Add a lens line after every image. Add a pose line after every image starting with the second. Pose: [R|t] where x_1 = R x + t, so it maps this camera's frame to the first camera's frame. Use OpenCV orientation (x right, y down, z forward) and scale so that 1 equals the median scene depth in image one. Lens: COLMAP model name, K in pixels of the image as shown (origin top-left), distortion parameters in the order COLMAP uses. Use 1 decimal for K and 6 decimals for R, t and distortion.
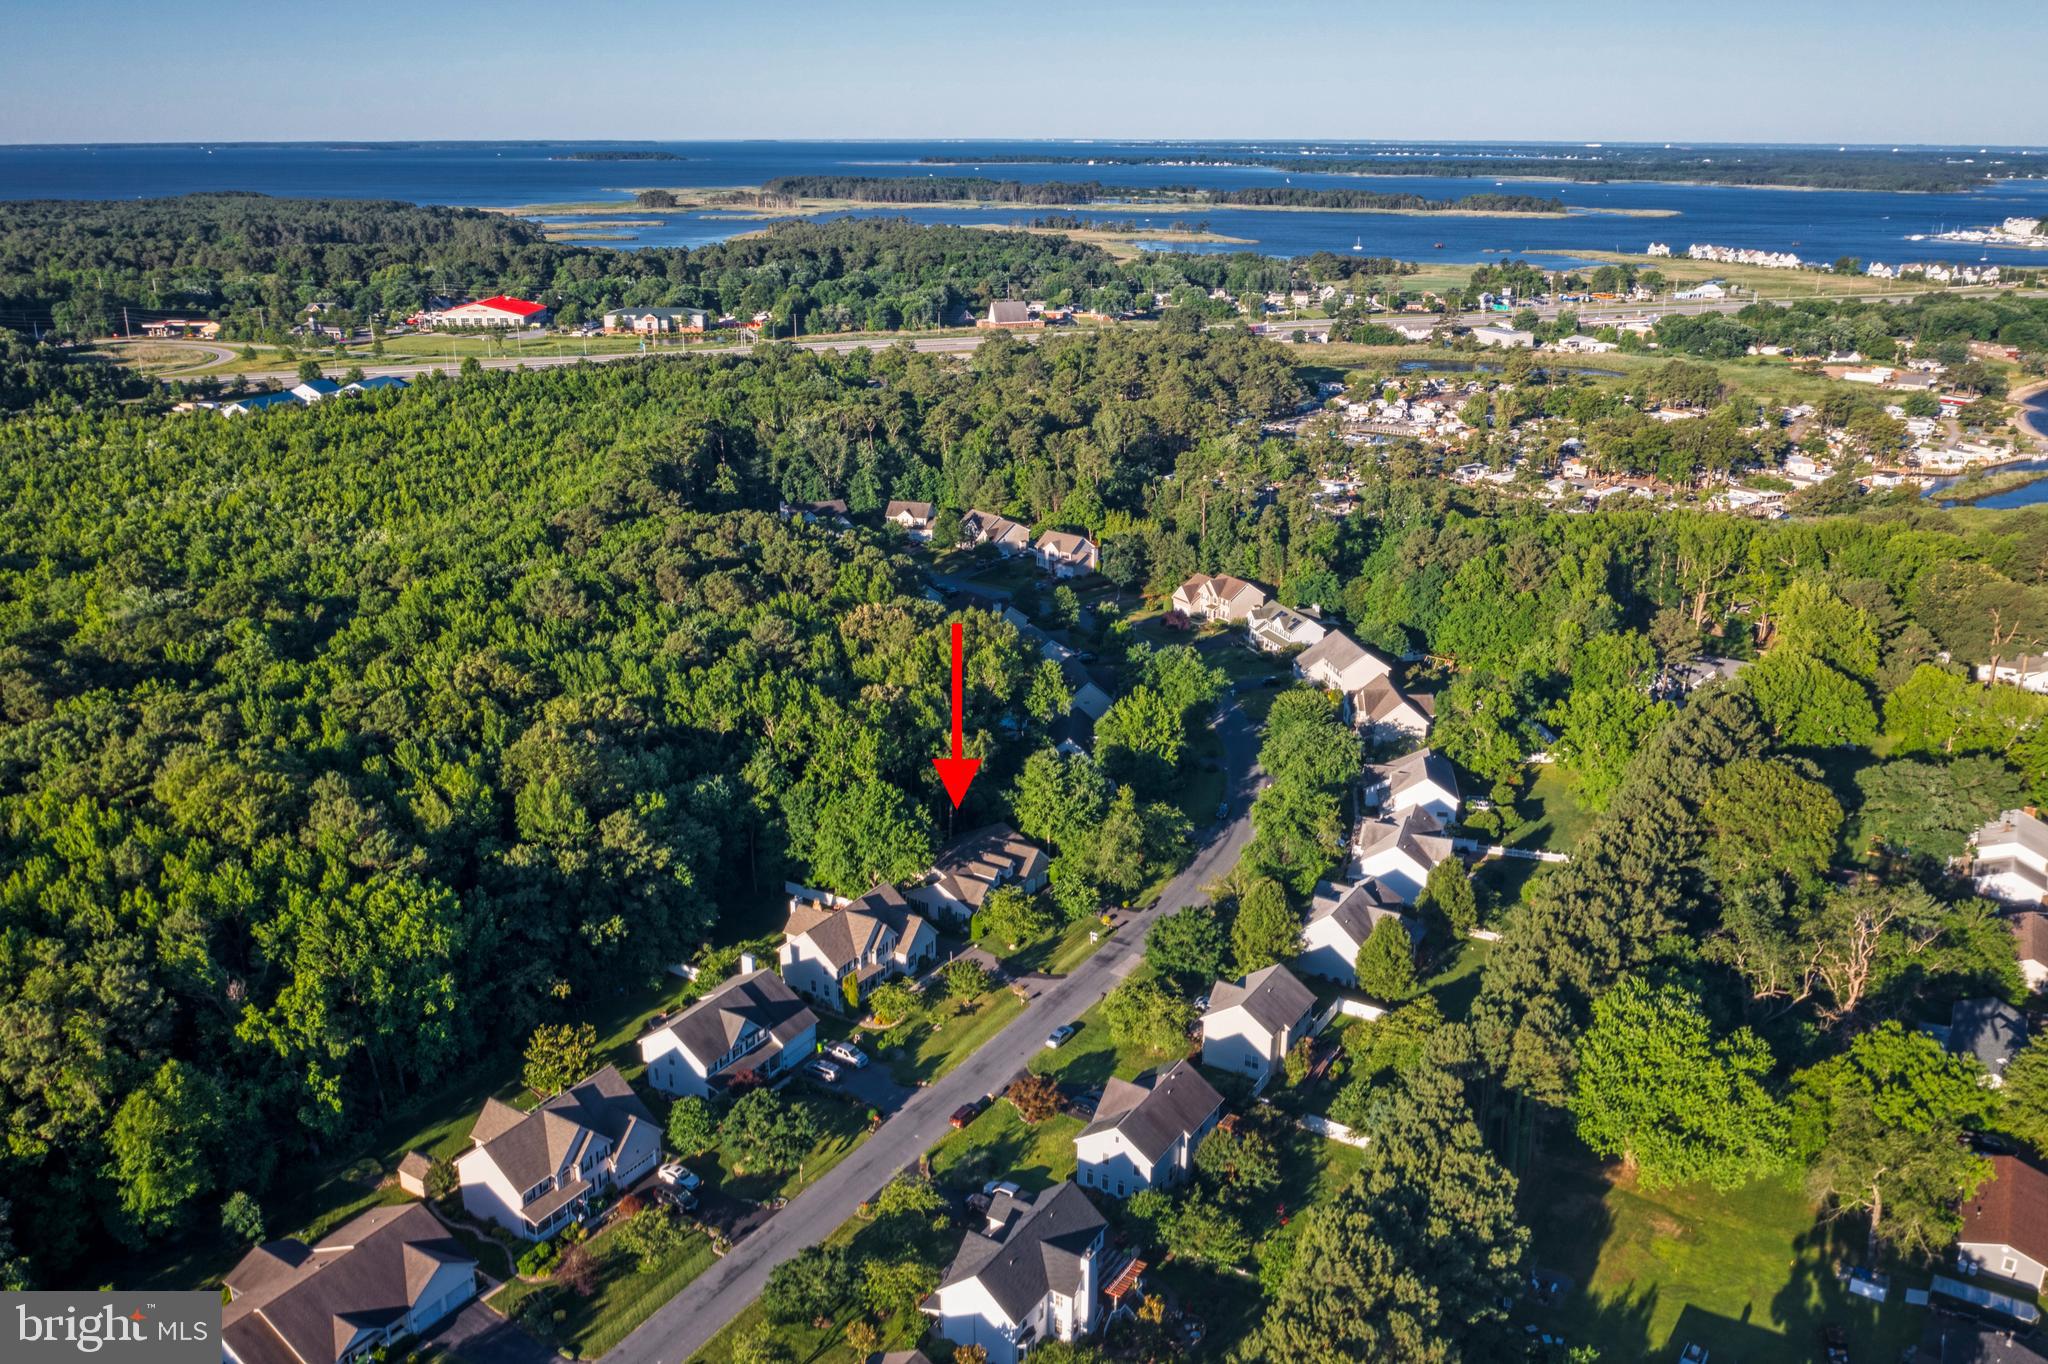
lens RADIAL K [[1598.0, 0, 1024.0], [0, 1598.0, 682.0], [0, 0, 1]] dist [-0.028777, 0.010441]
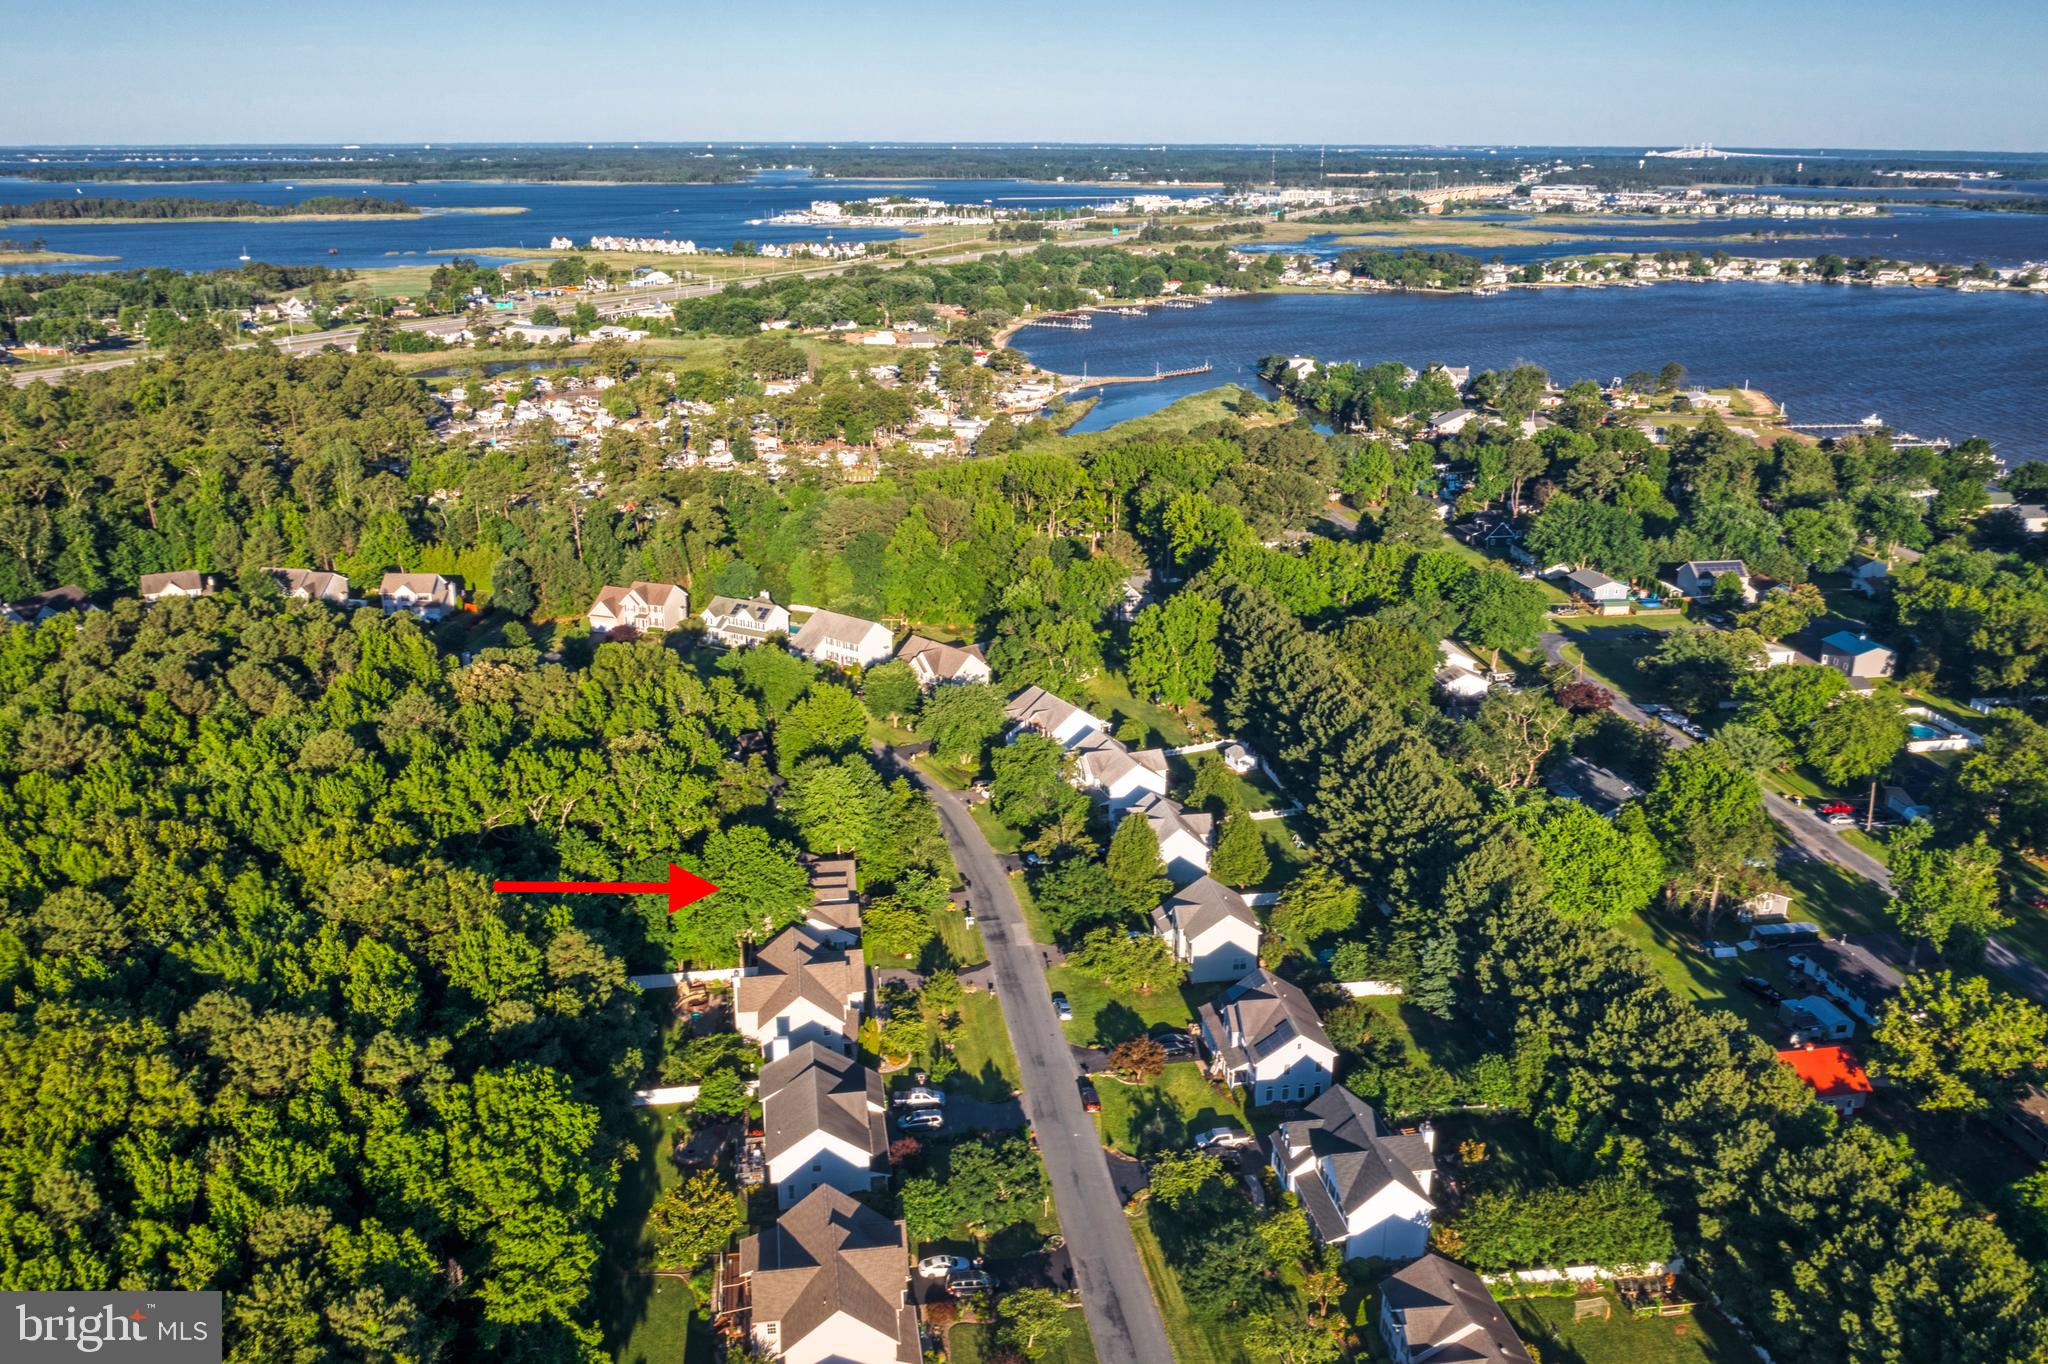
lens RADIAL K [[1598.0, 0, 1024.0], [0, 1598.0, 682.0], [0, 0, 1]] dist [-0.028777, 0.010441]
pose [[0.763529, -0.209400, 0.610881, -0.076324], [0.209630, 0.975109, 0.072239, -0.007572], [-0.610802, 0.072902, 0.788420, 0.027735]]
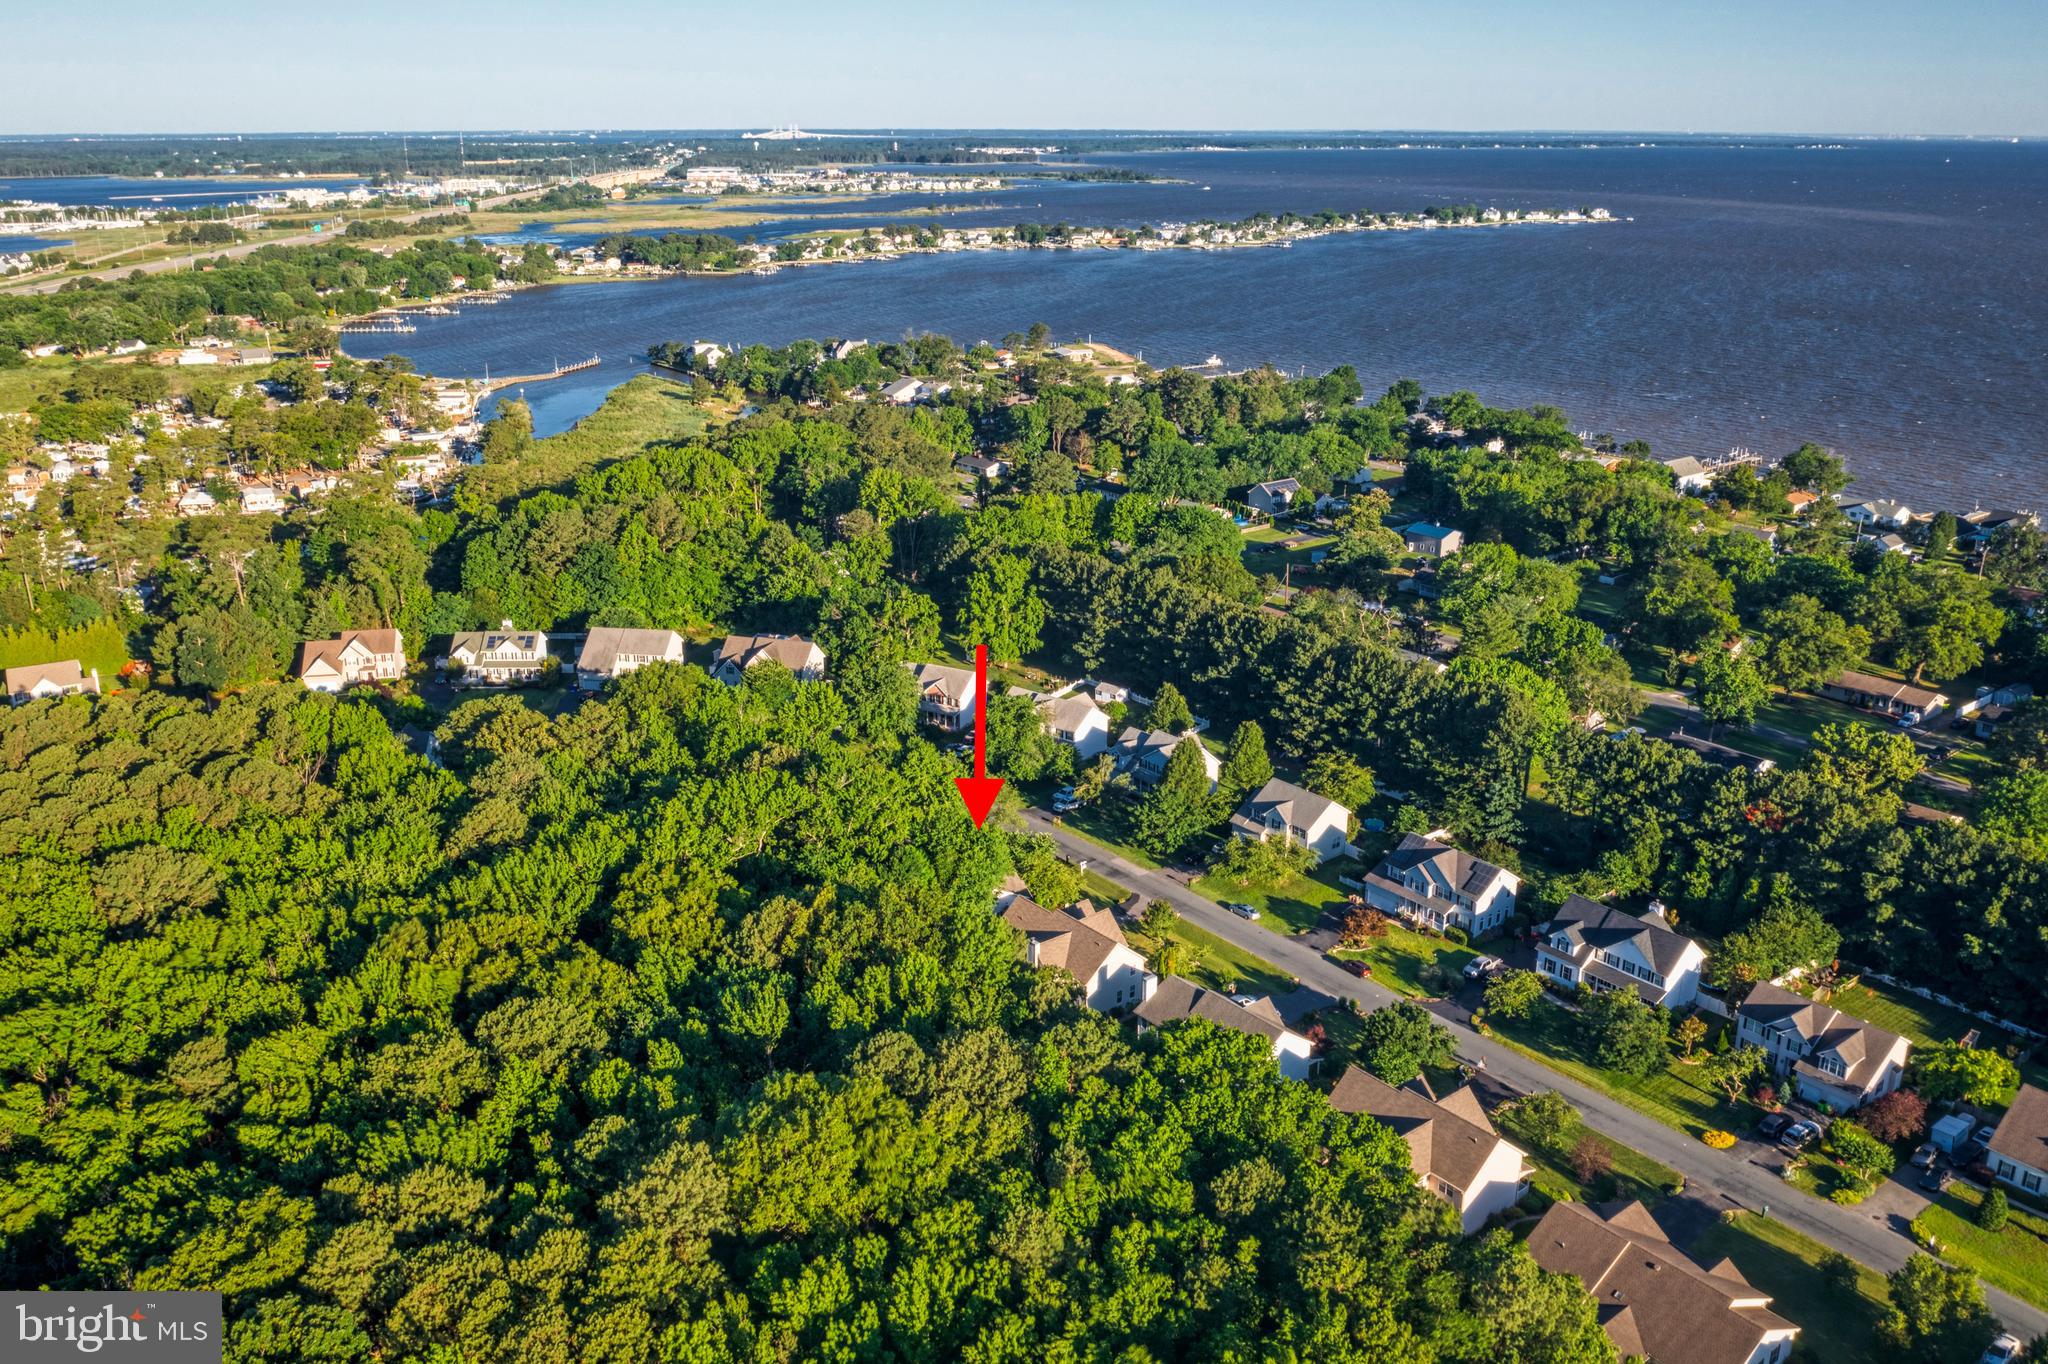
lens RADIAL K [[1598.0, 0, 1024.0], [0, 1598.0, 682.0], [0, 0, 1]] dist [-0.028777, 0.010441]
pose [[0.352898, -0.312098, 0.882076, -0.130550], [0.305627, 0.929469, 0.206593, -0.027697], [-0.884339, 0.196680, 0.423393, 0.084462]]
